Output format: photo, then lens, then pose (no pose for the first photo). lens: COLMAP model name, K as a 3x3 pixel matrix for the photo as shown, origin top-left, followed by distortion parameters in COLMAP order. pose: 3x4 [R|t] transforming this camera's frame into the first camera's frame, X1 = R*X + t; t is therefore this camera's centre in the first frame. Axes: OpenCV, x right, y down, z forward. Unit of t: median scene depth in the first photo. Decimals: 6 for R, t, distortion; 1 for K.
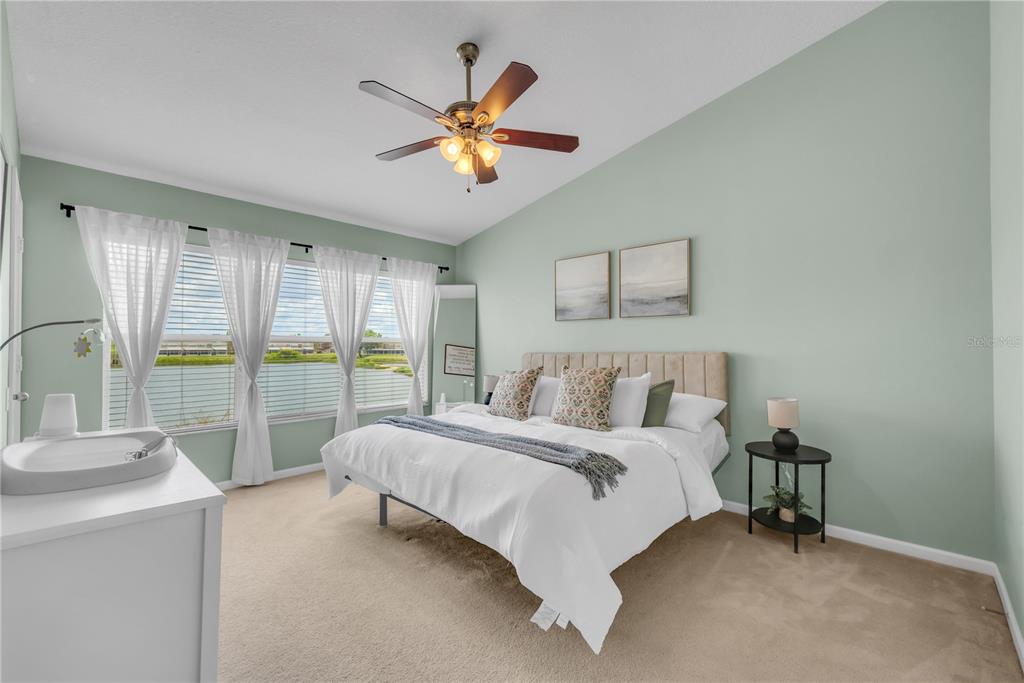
lens RADIAL K [[420.2, 0, 513.9], [0, 420.2, 339.9], [0, 0, 1]] dist [0.000677, 0.000025]
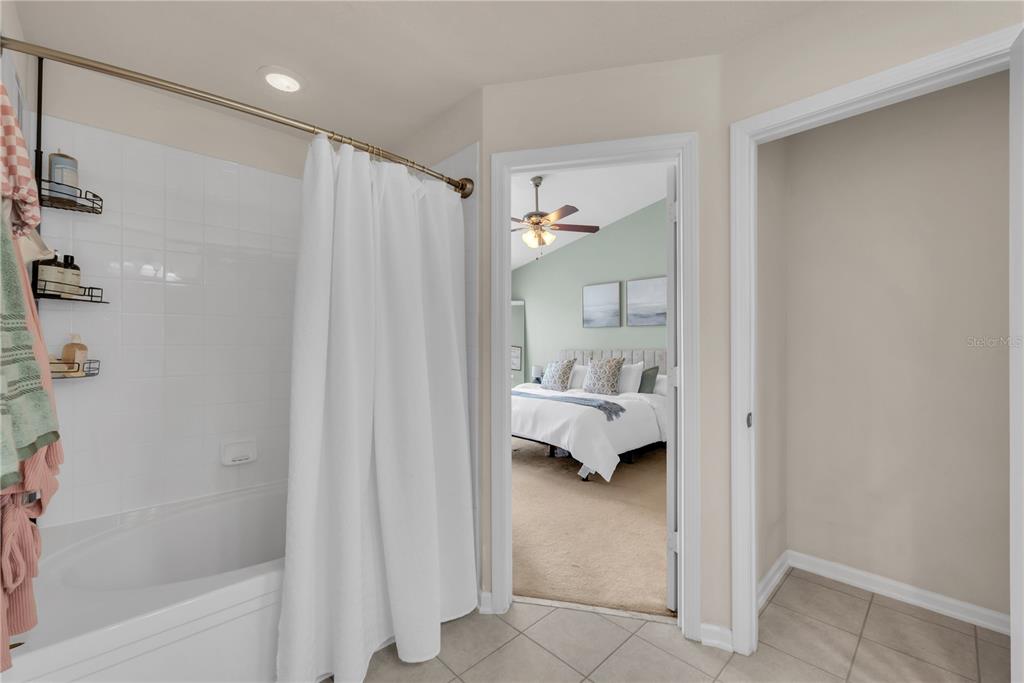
lens RADIAL K [[420.2, 0, 508.3], [0, 420.2, 342.7], [0, 0, 1]] dist [0.000677, 0.000025]
pose [[0.998373, -0.004179, -0.056875, -0.108689], [0.004918, 0.999905, 0.012850, -0.019115], [0.056816, -0.013109, 0.998299, -0.664974]]
